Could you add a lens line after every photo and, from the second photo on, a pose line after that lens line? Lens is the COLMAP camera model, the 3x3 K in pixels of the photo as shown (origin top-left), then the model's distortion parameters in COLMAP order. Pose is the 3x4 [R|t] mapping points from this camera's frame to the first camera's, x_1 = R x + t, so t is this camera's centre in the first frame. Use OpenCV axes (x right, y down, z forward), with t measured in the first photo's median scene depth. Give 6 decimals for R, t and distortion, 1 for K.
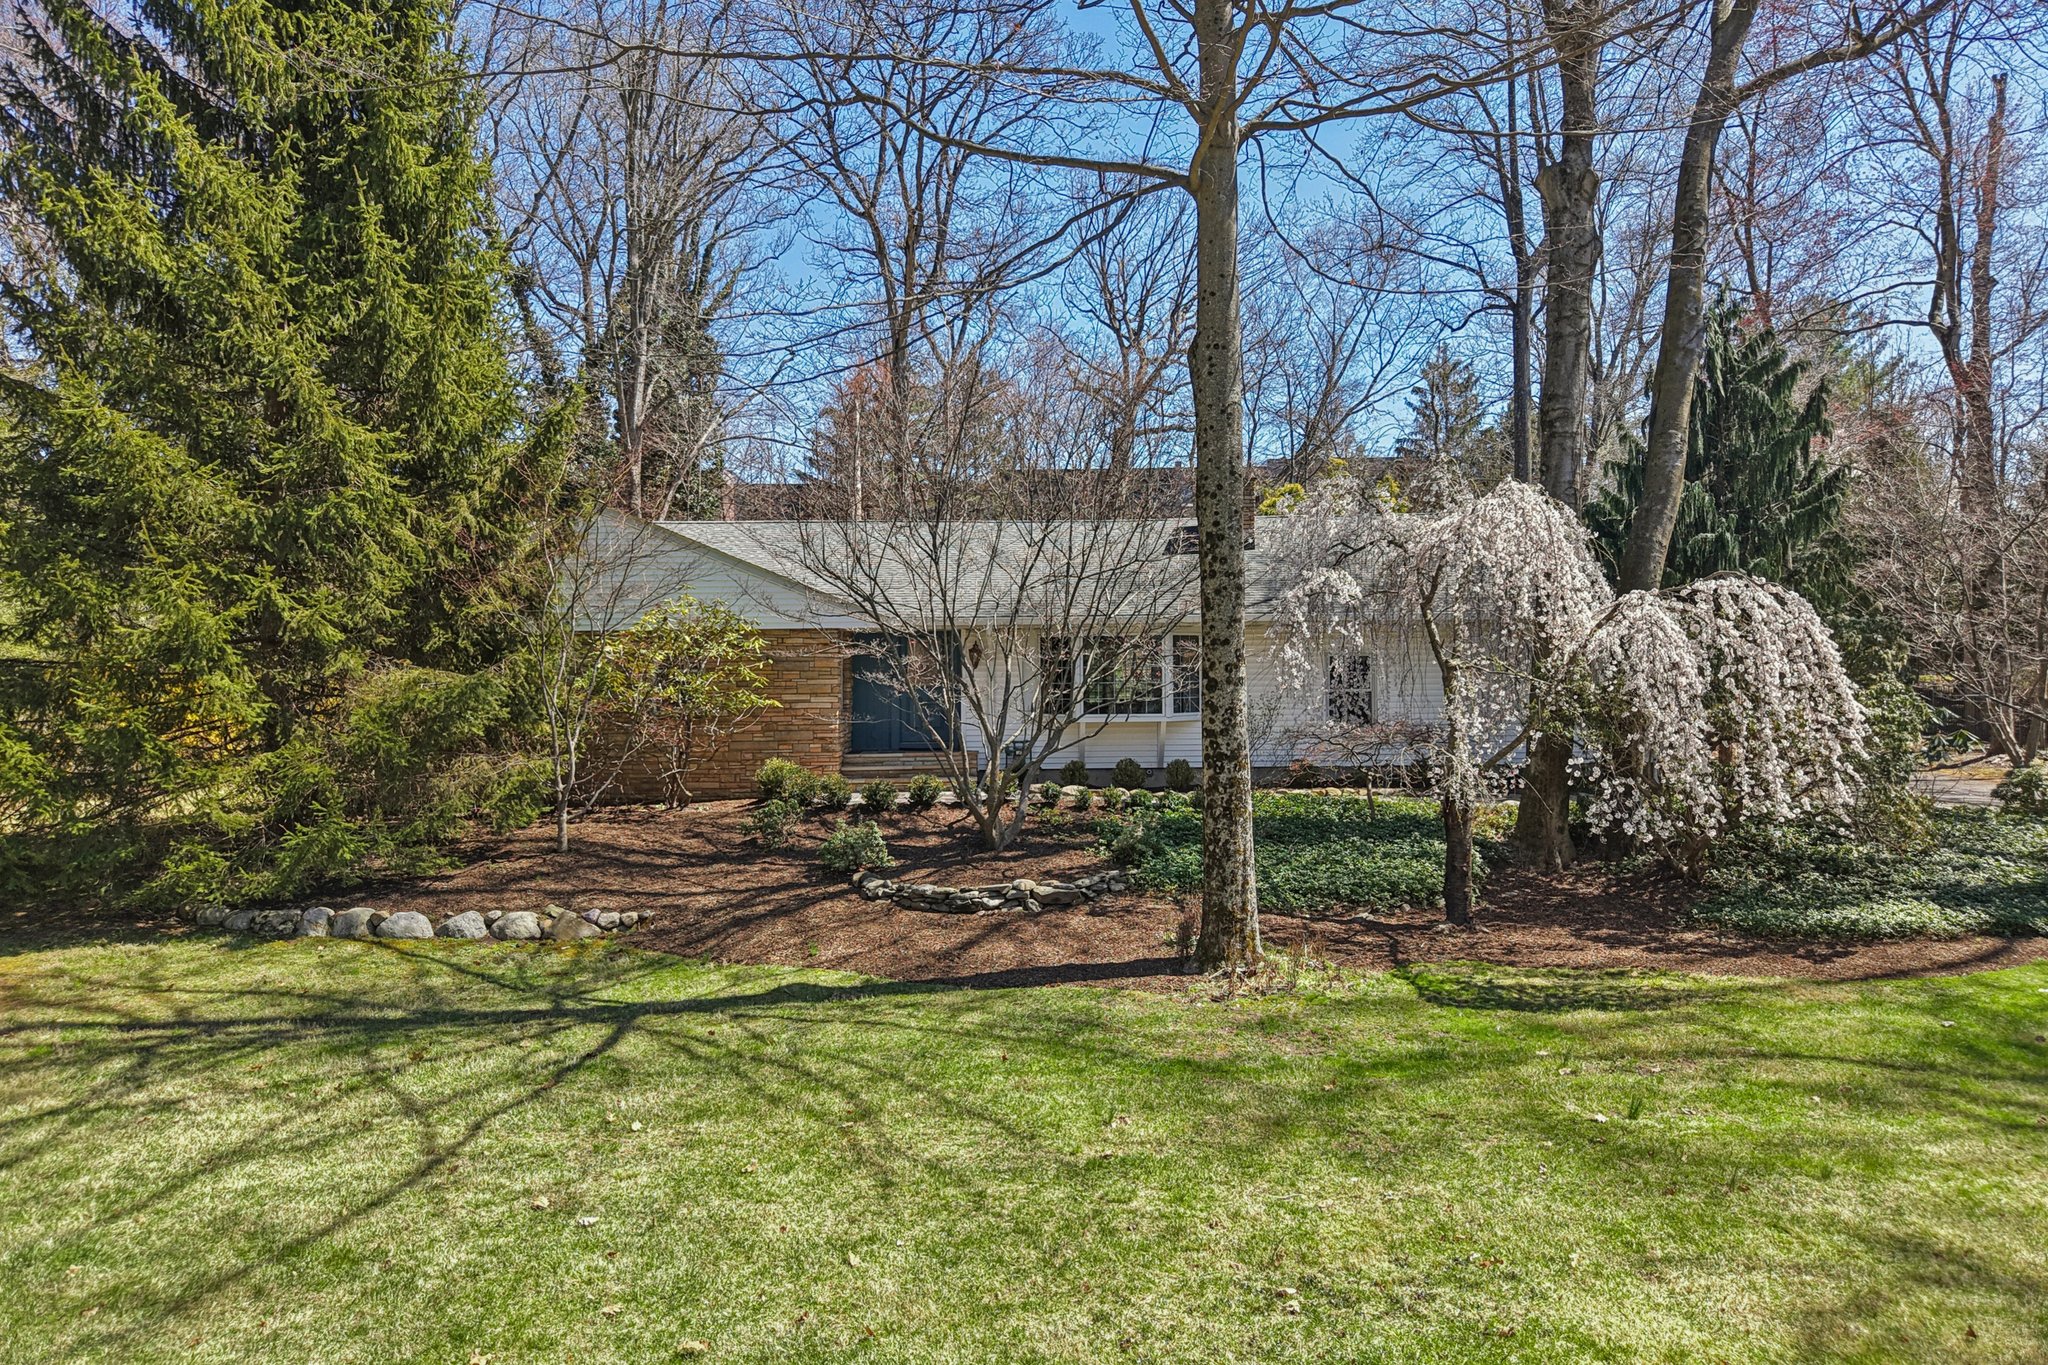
lens RADIAL K [[1385.8, 0, 1024.3], [0, 1385.8, 602.2], [0, 0, 1]] dist [0.002490, -0.003917]
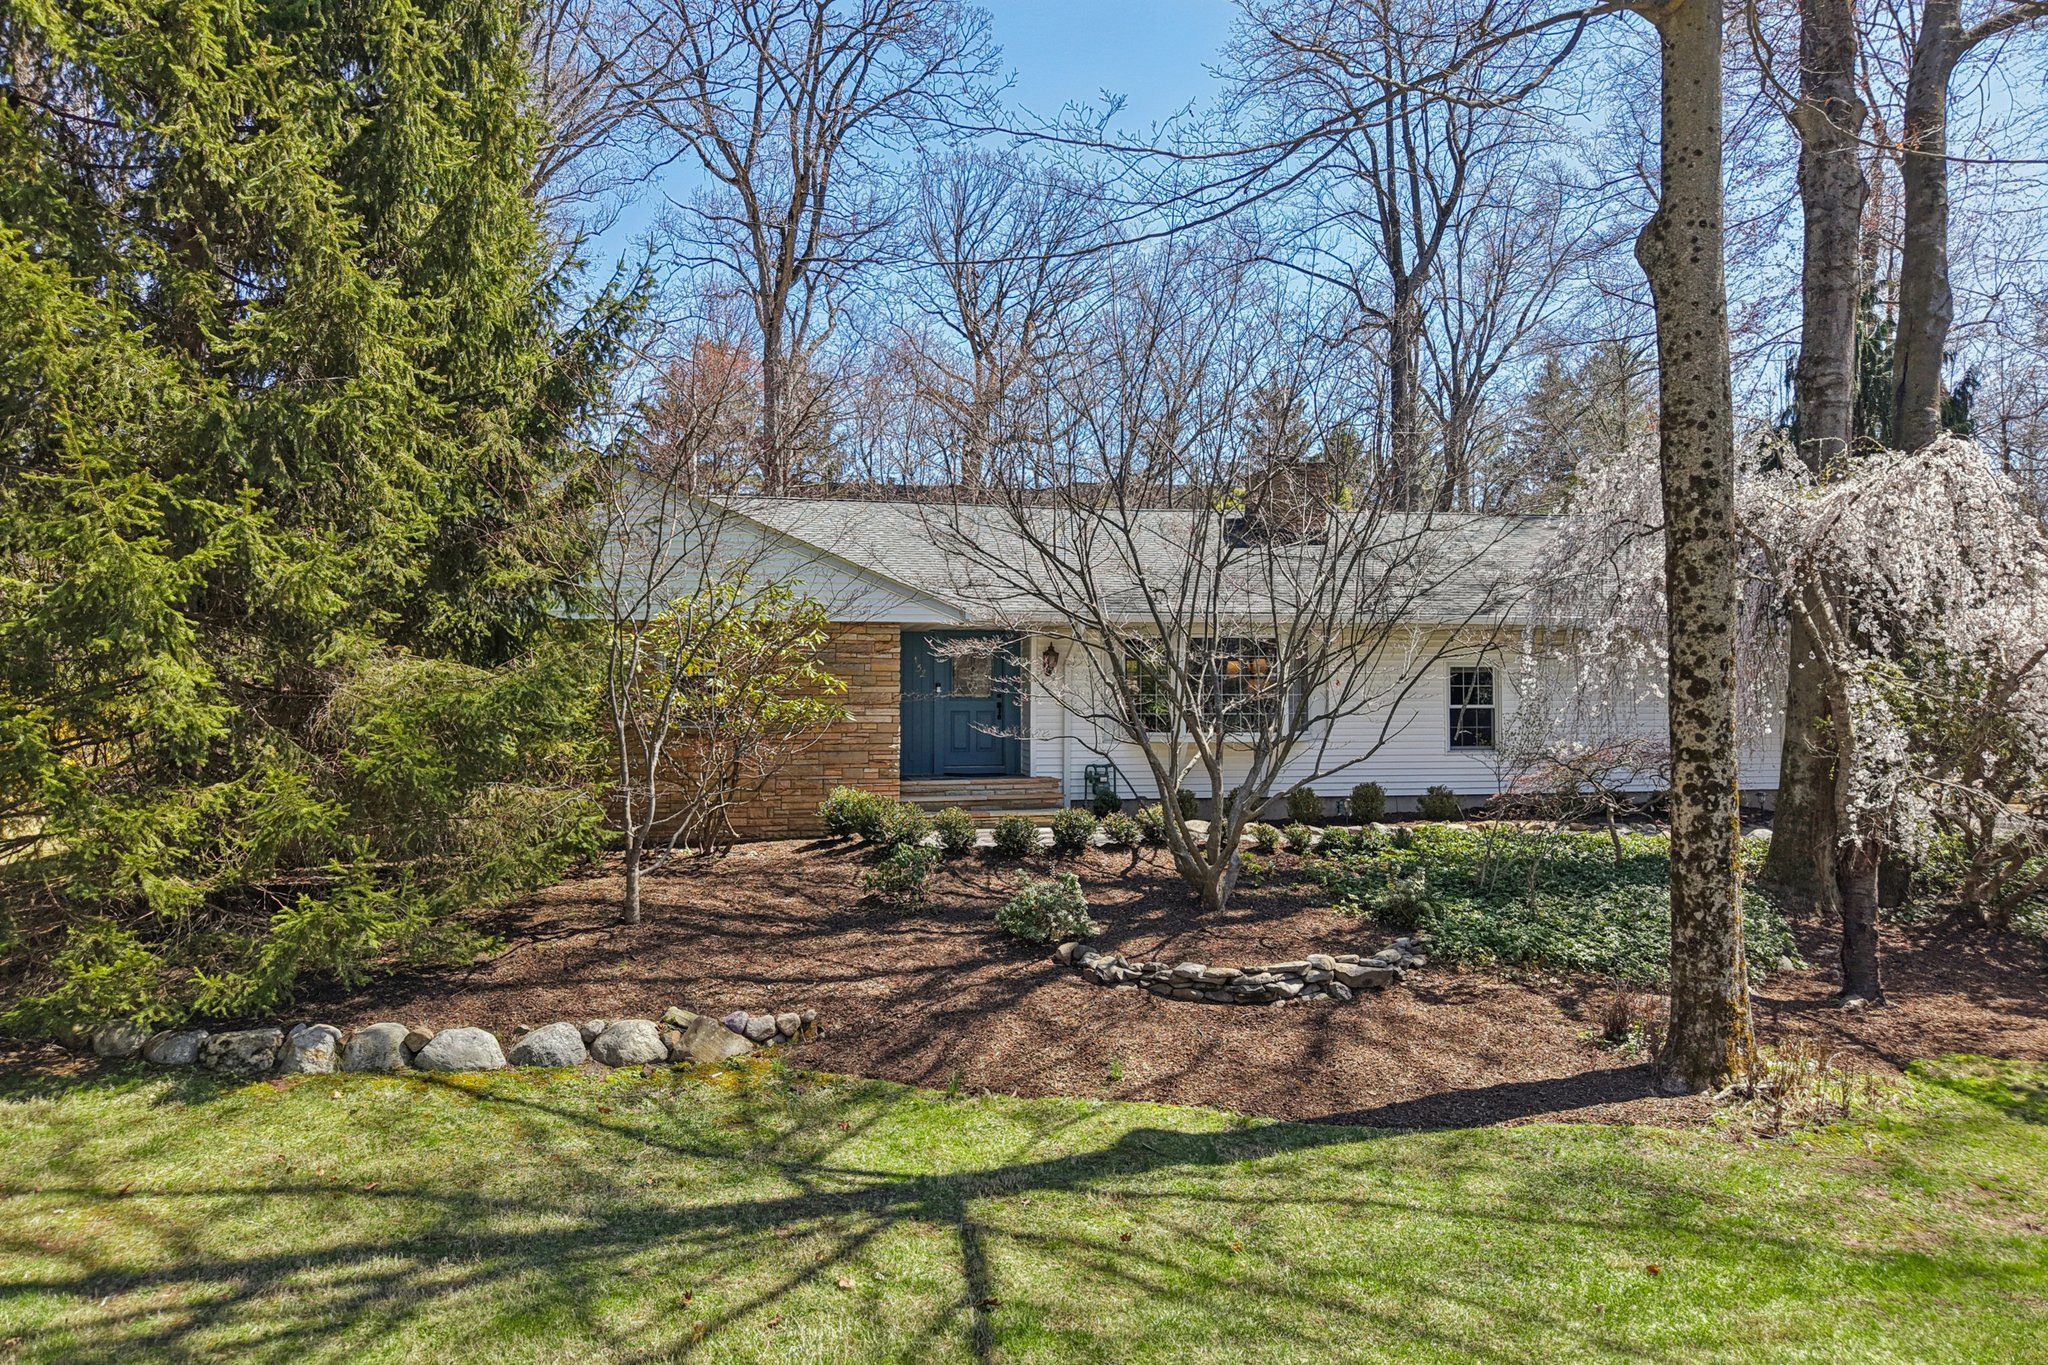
lens RADIAL K [[1385.8, 0, 1024.3], [0, 1385.8, 602.2], [0, 0, 1]] dist [0.002490, -0.003917]
pose [[0.985085, 0.021194, 0.170757, -0.299708], [-0.018368, 0.999667, -0.018115, 0.030922], [-0.171084, 0.014708, 0.985147, 0.310840]]
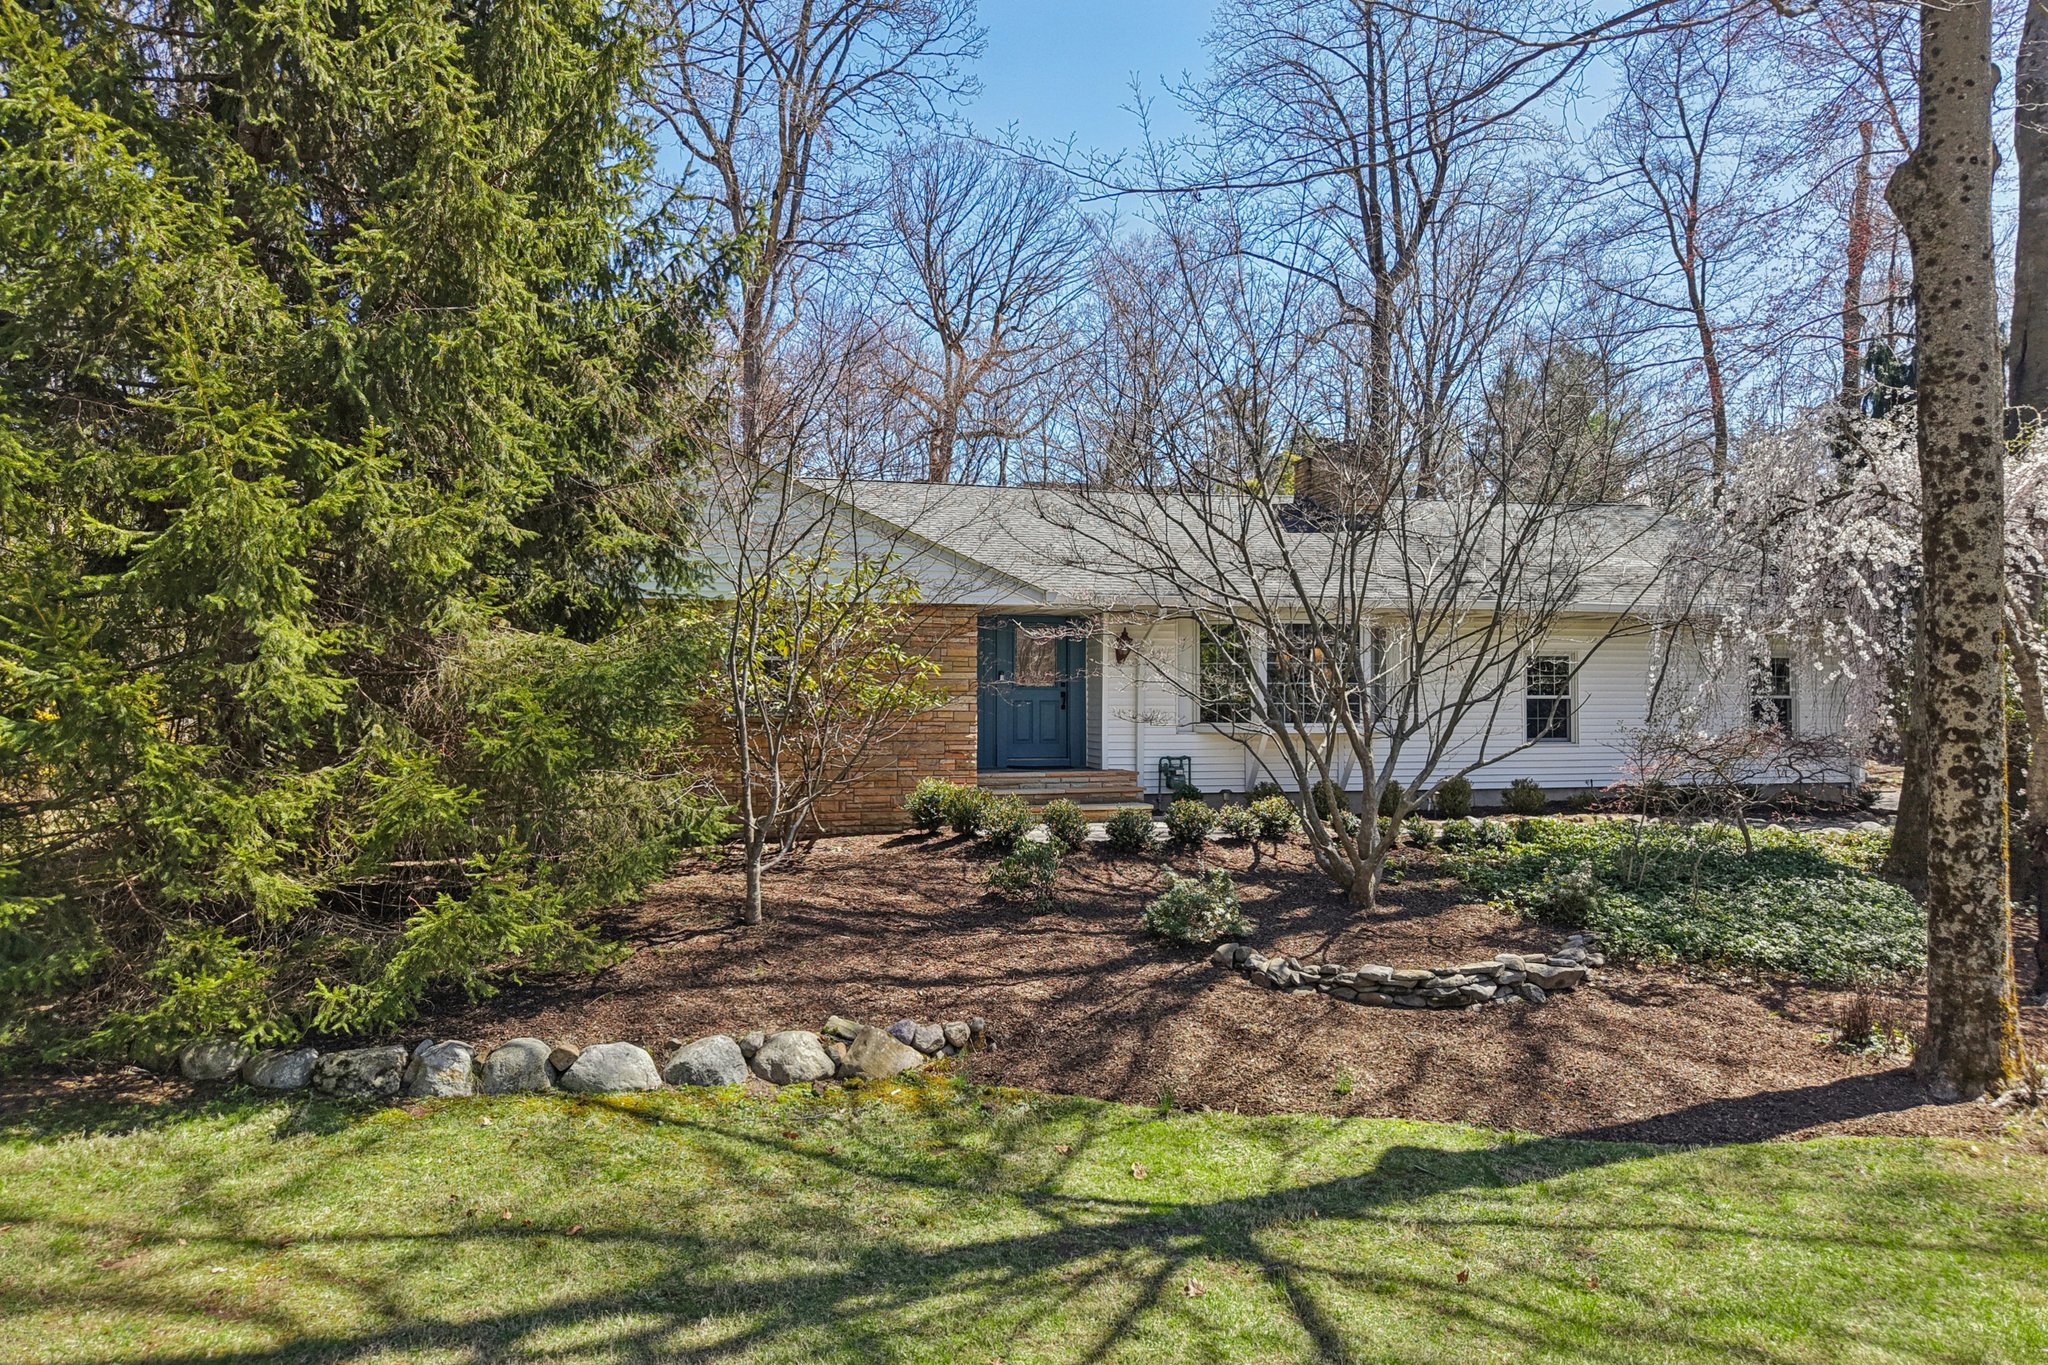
lens RADIAL K [[1388.5, 0, 1029.3], [0, 1388.5, 616.8], [0, 0, 1]] dist [0.001854, -0.000293]
pose [[0.975585, 0.024325, 0.218273, -0.404713], [-0.022674, 0.999692, -0.010066, 0.048787], [-0.218451, 0.004871, 0.975836, 0.398044]]
